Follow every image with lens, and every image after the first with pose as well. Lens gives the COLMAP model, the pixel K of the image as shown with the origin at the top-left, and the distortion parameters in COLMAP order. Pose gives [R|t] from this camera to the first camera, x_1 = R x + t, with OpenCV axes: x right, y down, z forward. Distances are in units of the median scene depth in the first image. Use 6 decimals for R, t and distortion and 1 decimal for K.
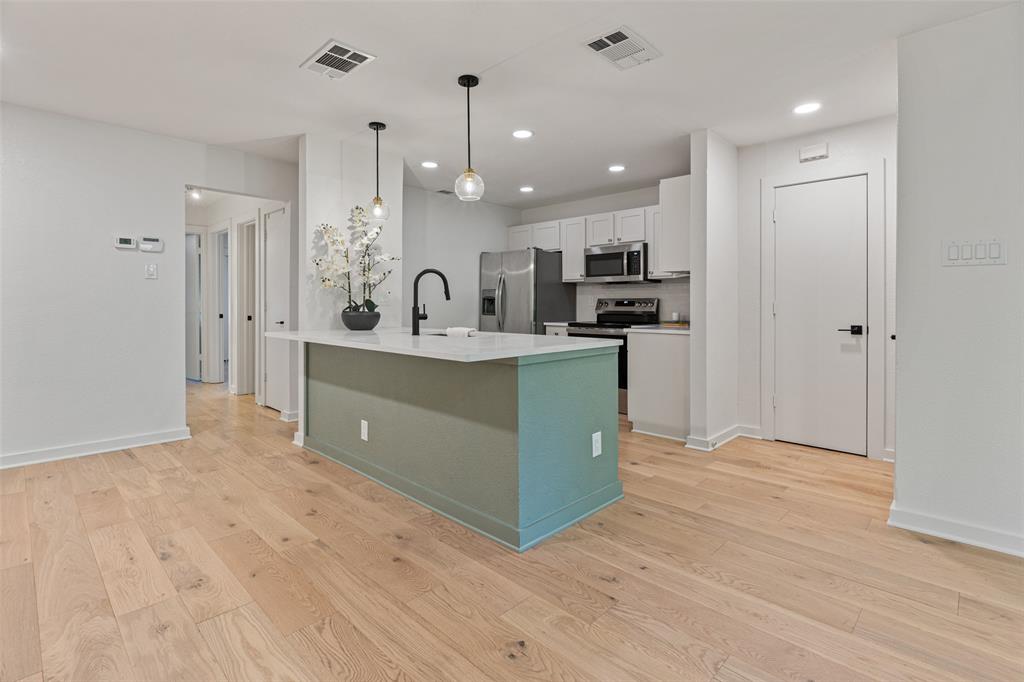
lens RADIAL K [[481.7, 0, 532.7], [0, 481.7, 313.3], [0, 0, 1]] dist [-0.016749, 0.001752]
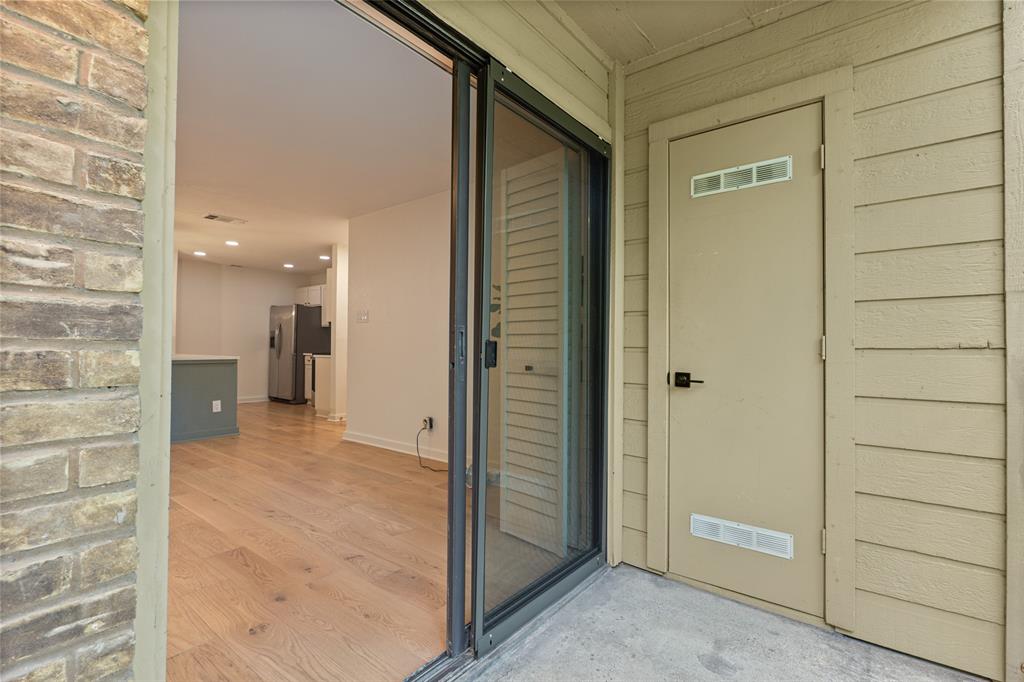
lens RADIAL K [[481.7, 0, 544.0], [0, 481.7, 337.5], [0, 0, 1]] dist [-0.016749, 0.001752]
pose [[0.995630, 0.000257, 0.093390, 1.020267], [0.003012, 0.999388, -0.034855, 0.040146], [-0.093342, 0.034984, 0.995019, -0.900742]]
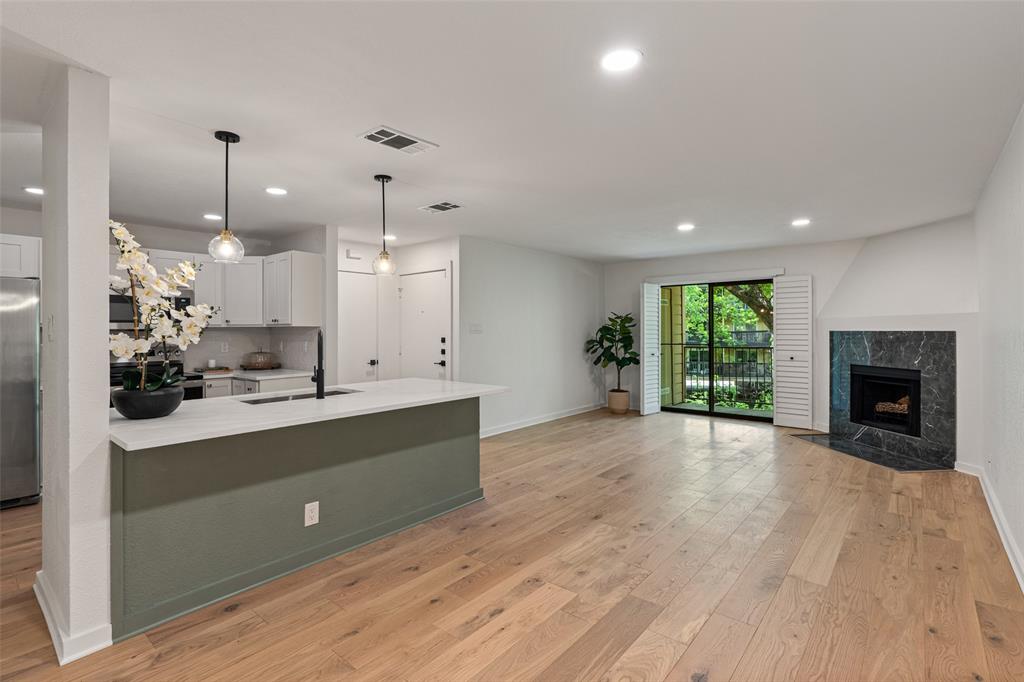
lens RADIAL K [[481.7, 0, 496.7], [0, 481.7, 330.8], [0, 0, 1]] dist [-0.016749, 0.001752]
pose [[-0.023900, -0.004263, 0.999705, -1.123244], [0.022512, 0.999735, 0.004801, -0.081061], [-0.999461, 0.022620, -0.023798, 0.610582]]
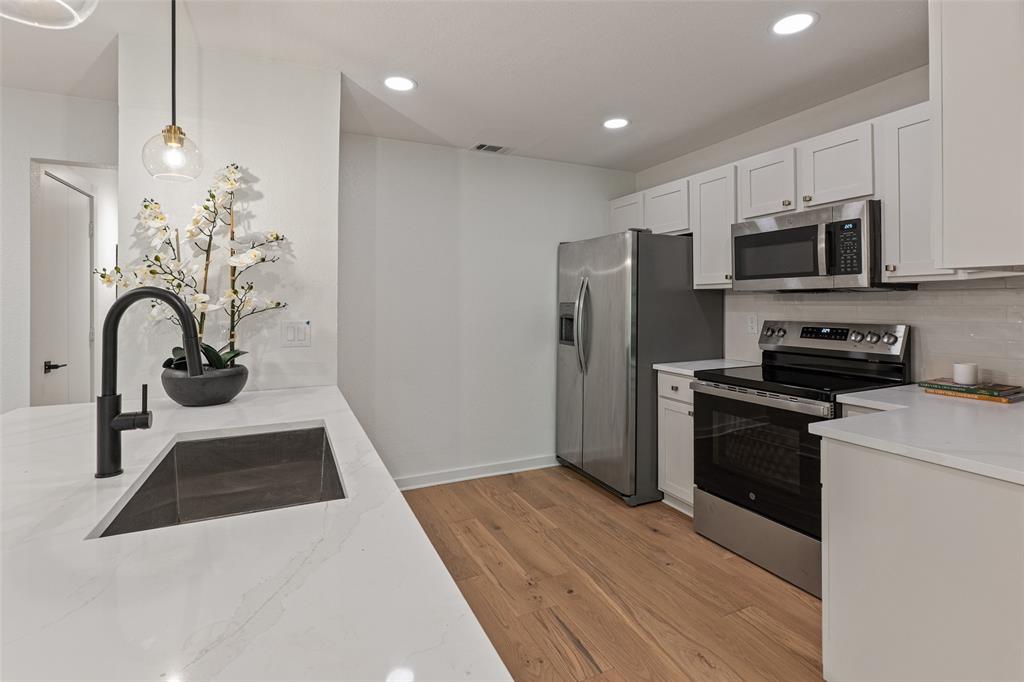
lens RADIAL K [[481.7, 0, 529.0], [0, 481.7, 299.7], [0, 0, 1]] dist [-0.016749, 0.001752]
pose [[0.927984, -0.008515, -0.372523, 0.155923], [-0.000445, 0.999713, -0.023959, -0.067647], [0.372620, 0.022399, 0.927713, 0.722800]]
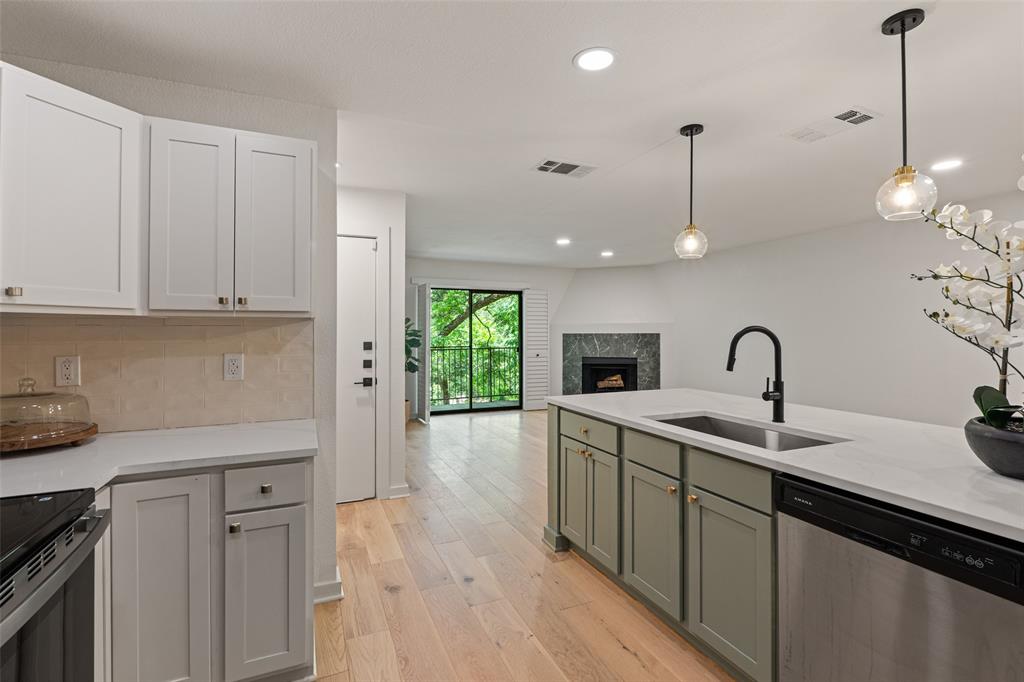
lens RADIAL K [[481.7, 0, 519.6], [0, 481.7, 329.0], [0, 0, 1]] dist [-0.016749, 0.001752]
pose [[-0.913043, 0.005246, 0.407829, -0.174900], [0.009348, 0.999924, 0.008067, -0.088874], [-0.407755, 0.011178, -0.913023, 1.629934]]
